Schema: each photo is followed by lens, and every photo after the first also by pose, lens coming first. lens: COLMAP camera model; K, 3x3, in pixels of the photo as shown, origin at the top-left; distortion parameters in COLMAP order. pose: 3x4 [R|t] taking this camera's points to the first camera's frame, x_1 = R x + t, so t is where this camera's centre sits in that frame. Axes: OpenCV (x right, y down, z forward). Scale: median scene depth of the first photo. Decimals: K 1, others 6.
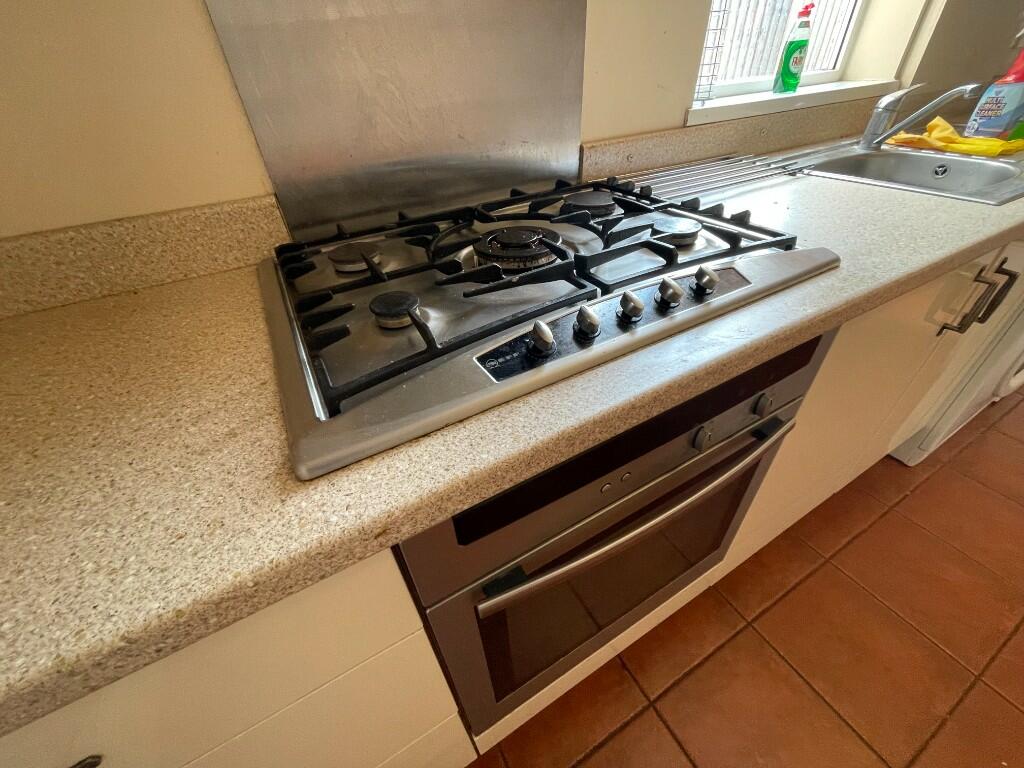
lens RADIAL K [[414.4, 0, 509.9], [0, 414.4, 382.1], [0, 0, 1]] dist [-0.000065, 0.001905]
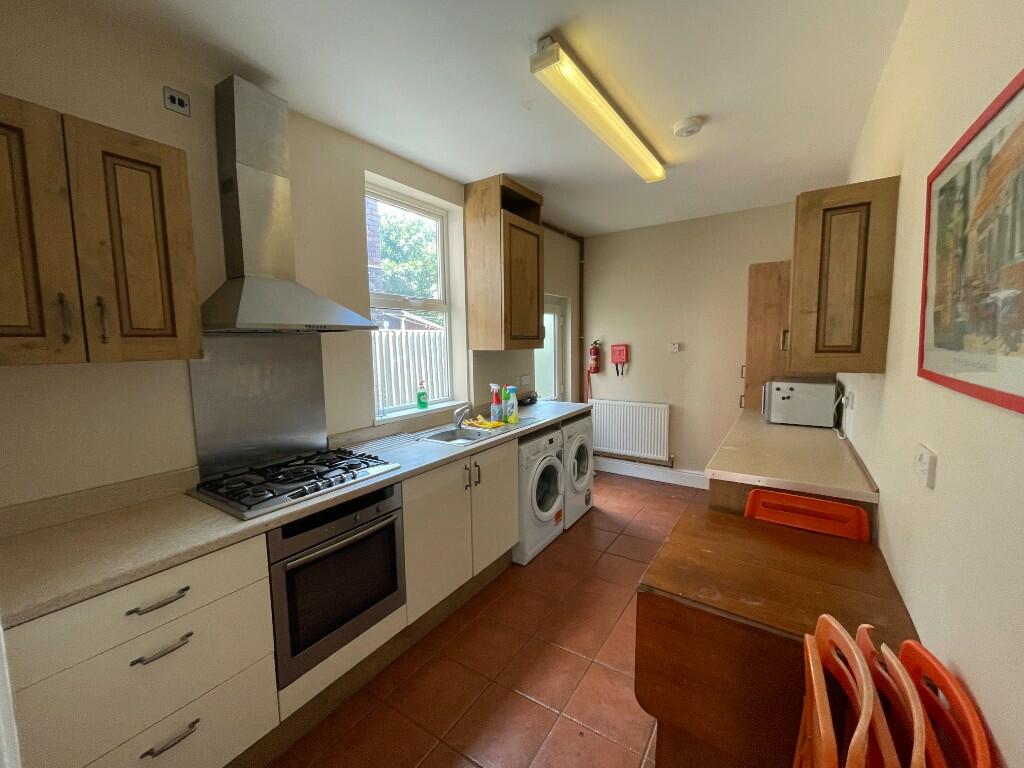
lens RADIAL K [[414.4, 0, 508.1], [0, 414.4, 383.5], [0, 0, 1]] dist [-0.000065, 0.001905]
pose [[0.891074, -0.009708, 0.453755, 0.009962], [0.255466, 0.837082, -0.483768, 0.859428], [-0.375134, 0.546992, 0.748381, -1.929374]]
